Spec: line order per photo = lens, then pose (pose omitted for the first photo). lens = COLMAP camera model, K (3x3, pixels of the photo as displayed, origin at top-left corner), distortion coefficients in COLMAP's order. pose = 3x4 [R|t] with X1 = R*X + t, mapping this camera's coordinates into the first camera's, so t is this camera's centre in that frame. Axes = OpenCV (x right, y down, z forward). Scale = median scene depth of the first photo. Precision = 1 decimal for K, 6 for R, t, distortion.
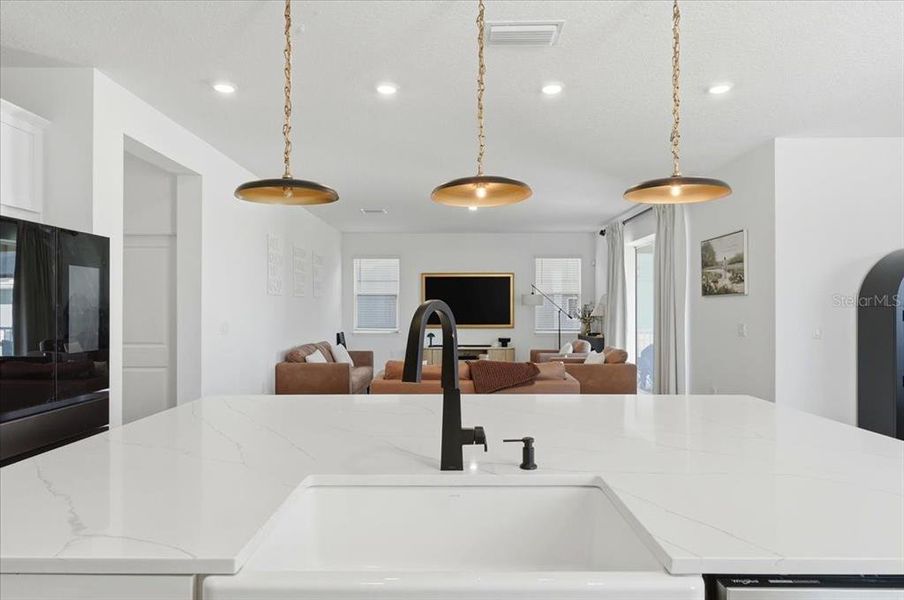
lens RADIAL K [[383.8, 0, 452.0], [0, 383.8, 300.0], [0, 0, 1]] dist [0.001135, 0.000174]
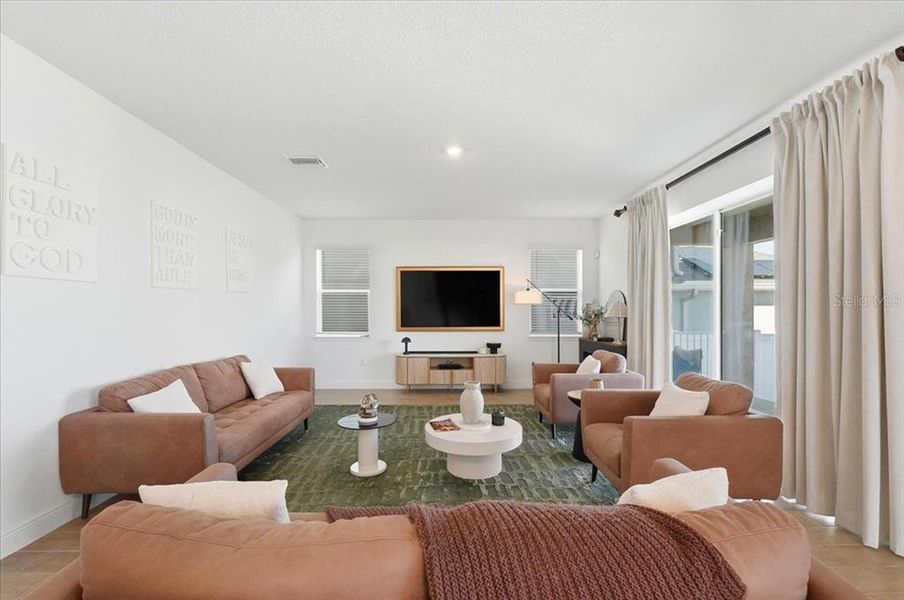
lens RADIAL K [[383.8, 0, 452.0], [0, 383.8, 300.0], [0, 0, 1]] dist [0.001135, 0.000174]
pose [[0.999202, 0.001557, 0.039917, 0.021086], [-0.001602, 0.999998, 0.001089, 0.007176], [-0.039915, -0.001152, 0.999202, 0.288426]]
